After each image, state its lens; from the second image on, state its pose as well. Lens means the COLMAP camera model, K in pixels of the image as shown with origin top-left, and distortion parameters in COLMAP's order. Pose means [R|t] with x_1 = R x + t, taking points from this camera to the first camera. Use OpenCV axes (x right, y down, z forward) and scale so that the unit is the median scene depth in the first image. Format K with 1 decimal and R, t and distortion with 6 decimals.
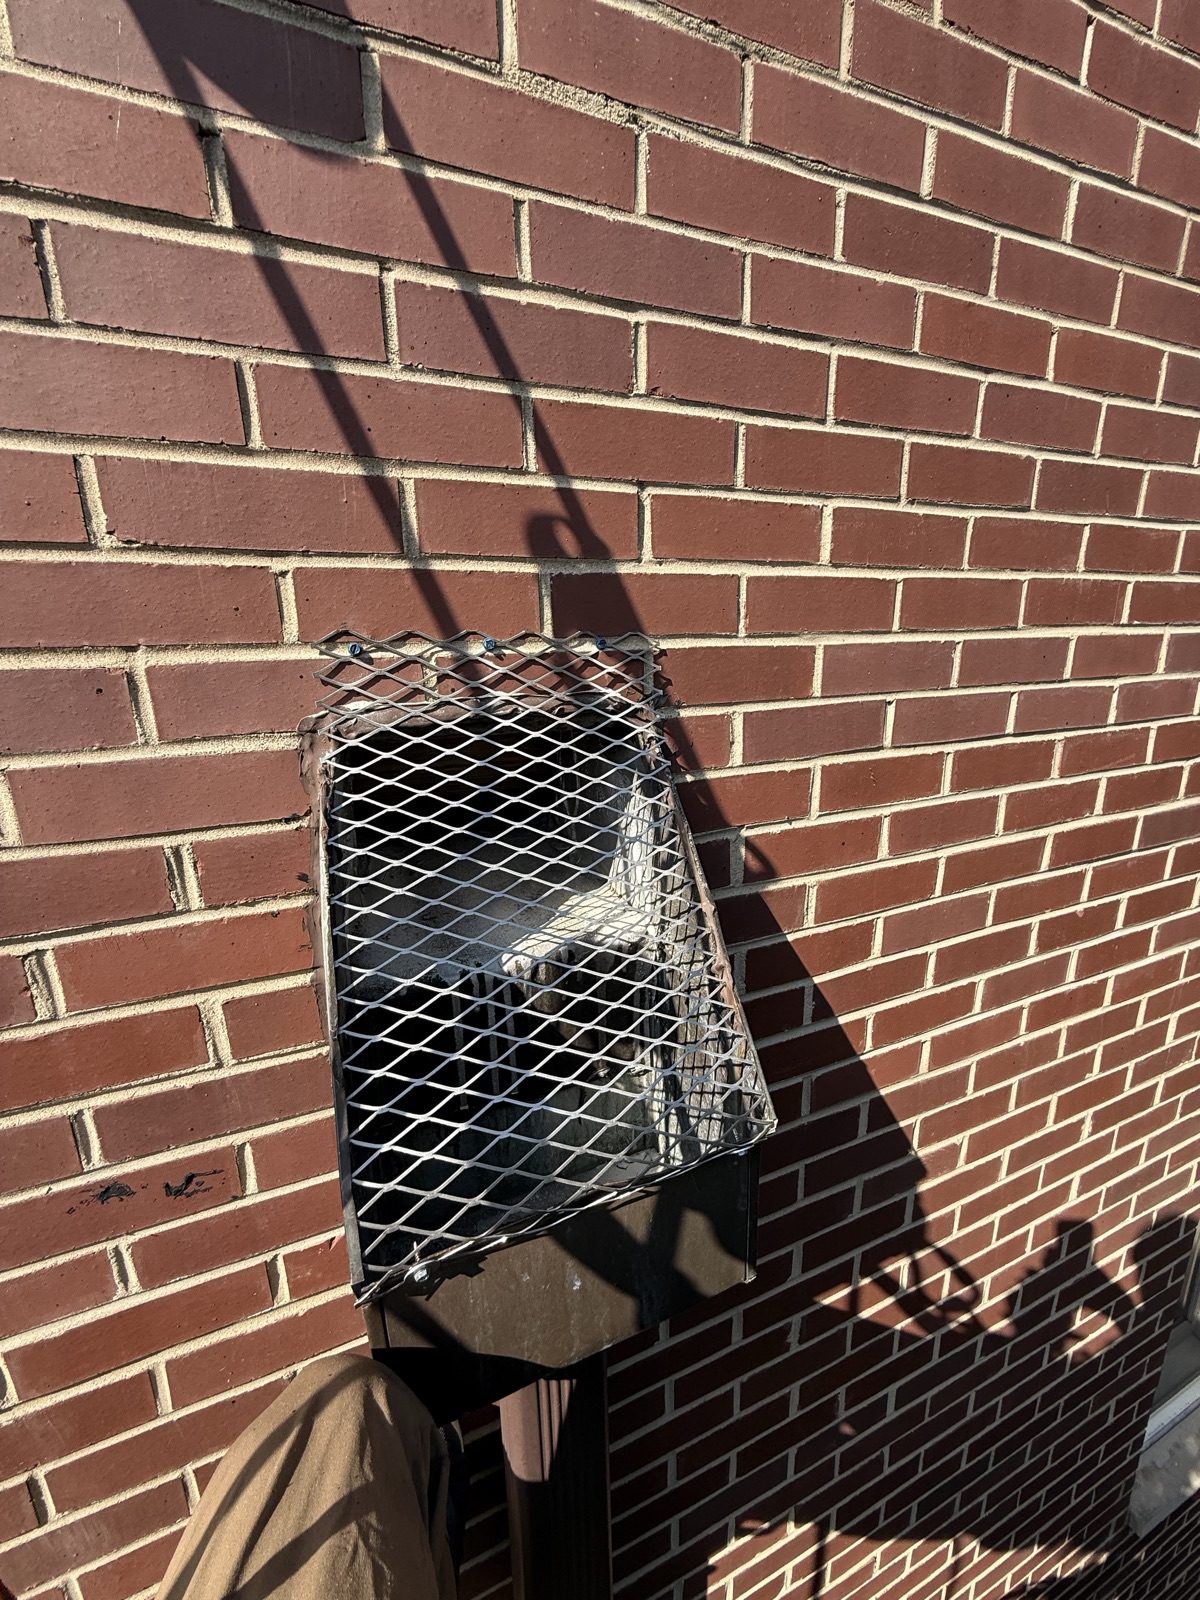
lens RADIAL K [[641.1, 0, 598.3], [0, 641.1, 794.1], [0, 0, 1]] dist [-0.001841, 0.000334]
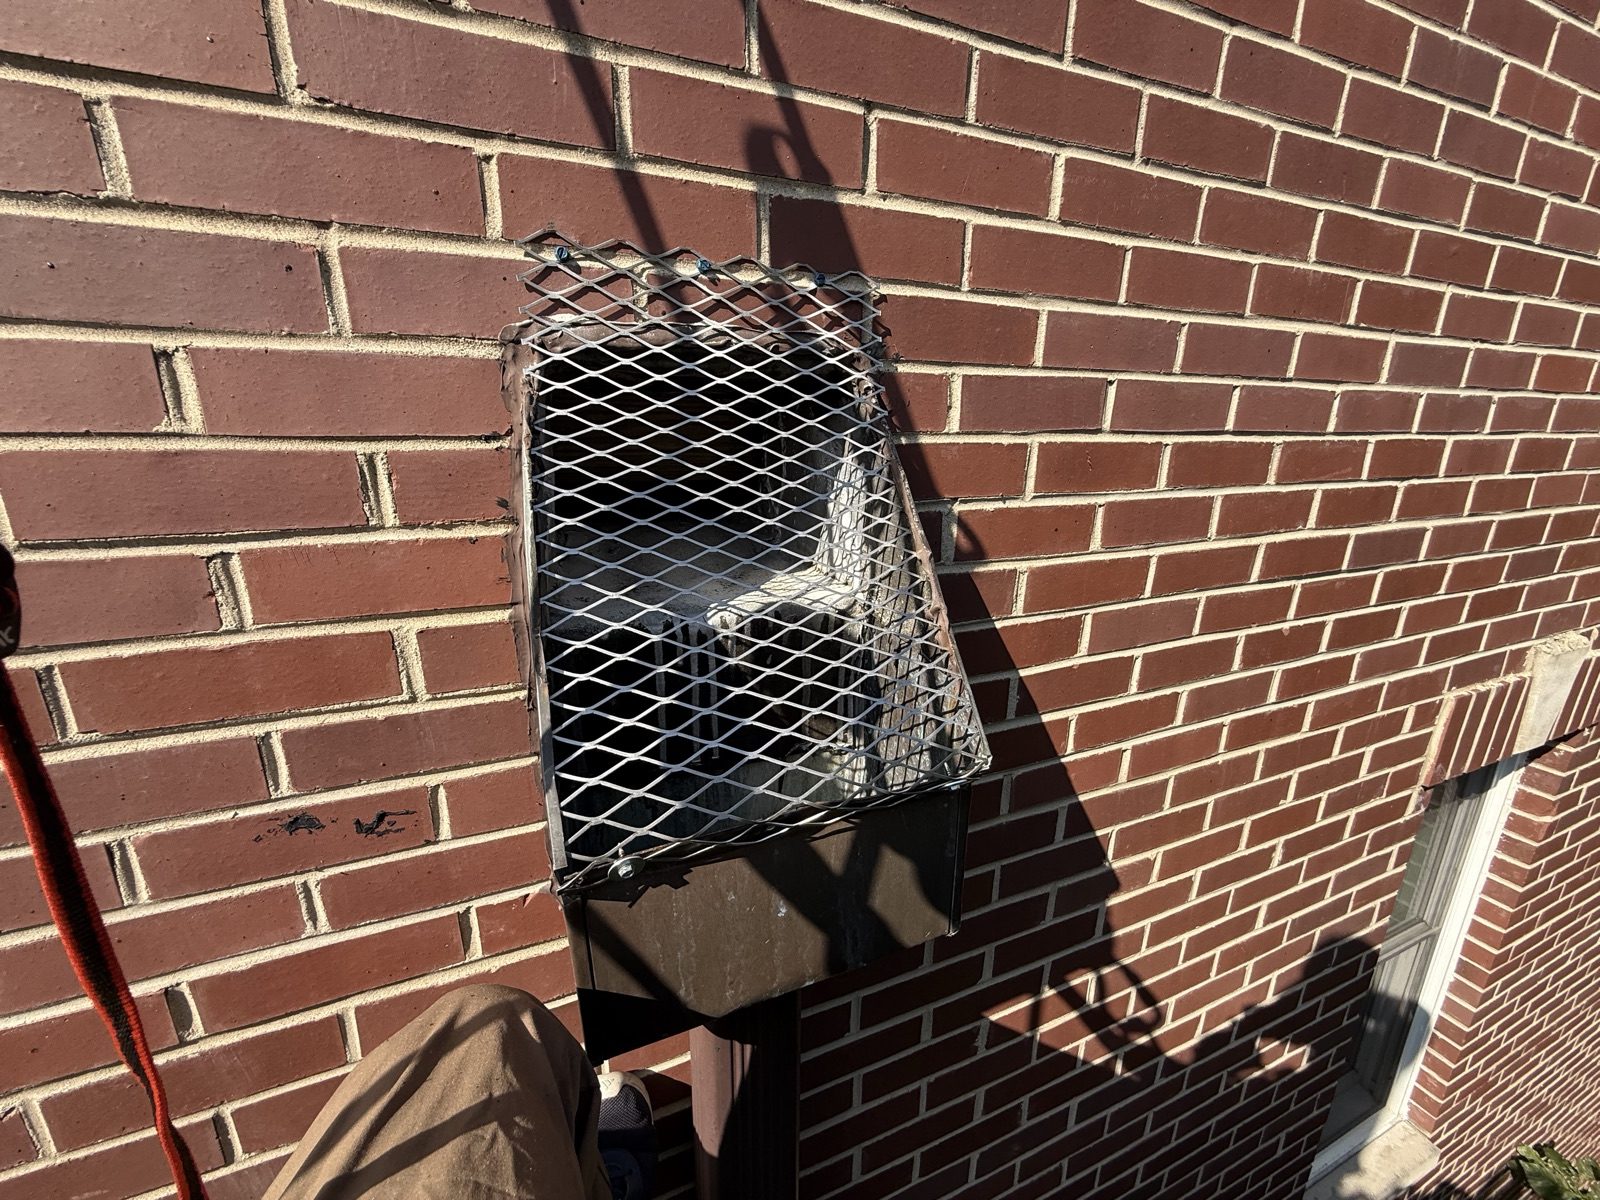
lens RADIAL K [[641.1, 0, 792.0], [0, 641.1, 603.6], [0, 0, 1]] dist [-0.001841, 0.000334]
pose [[0.999571, 0.027712, 0.009488, -0.029032], [-0.028030, 0.998989, 0.035155, 0.188715], [-0.008504, -0.035406, 0.999337, 0.030834]]
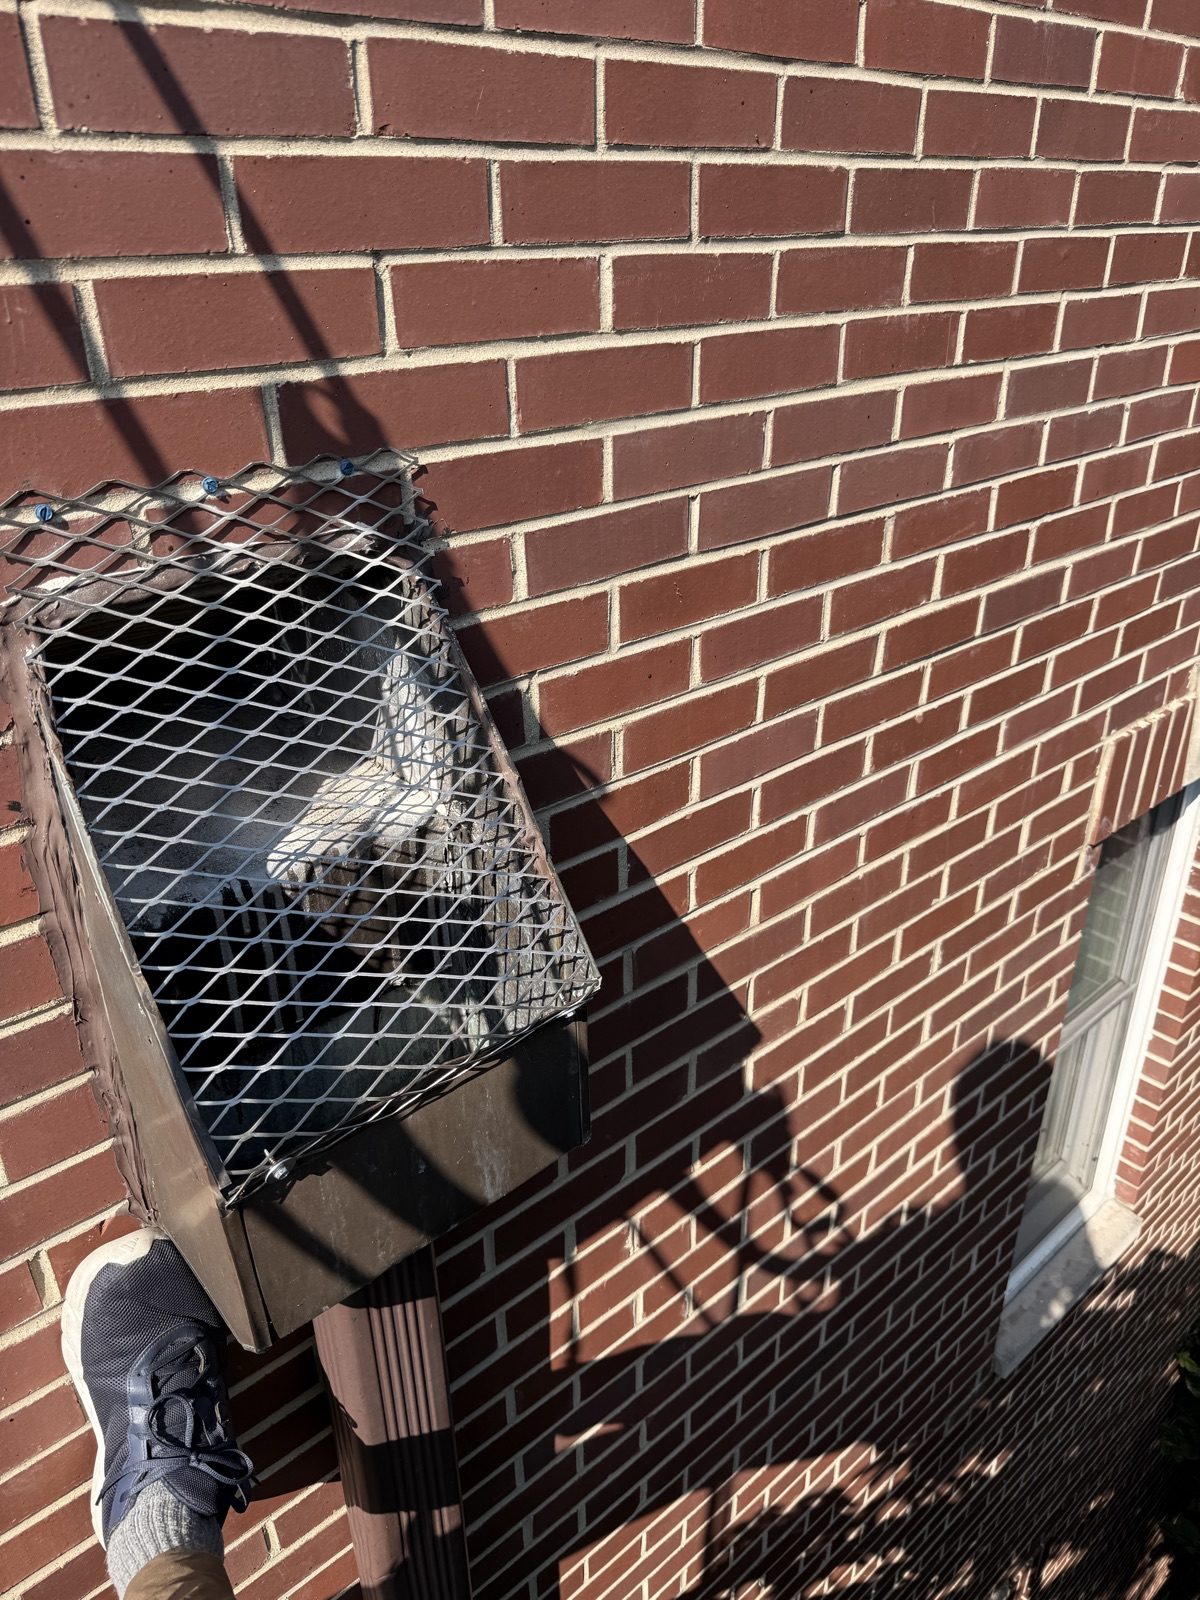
lens RADIAL K [[1150.6, 0, 599.2], [0, 1150.6, 814.5], [0, 0, 1]] dist [0.124530, -0.264418]
pose [[0.948059, -0.138573, 0.286326, -0.152537], [0.069610, 0.968687, 0.238327, -0.125027], [-0.310386, -0.206016, 0.928018, -0.461804]]
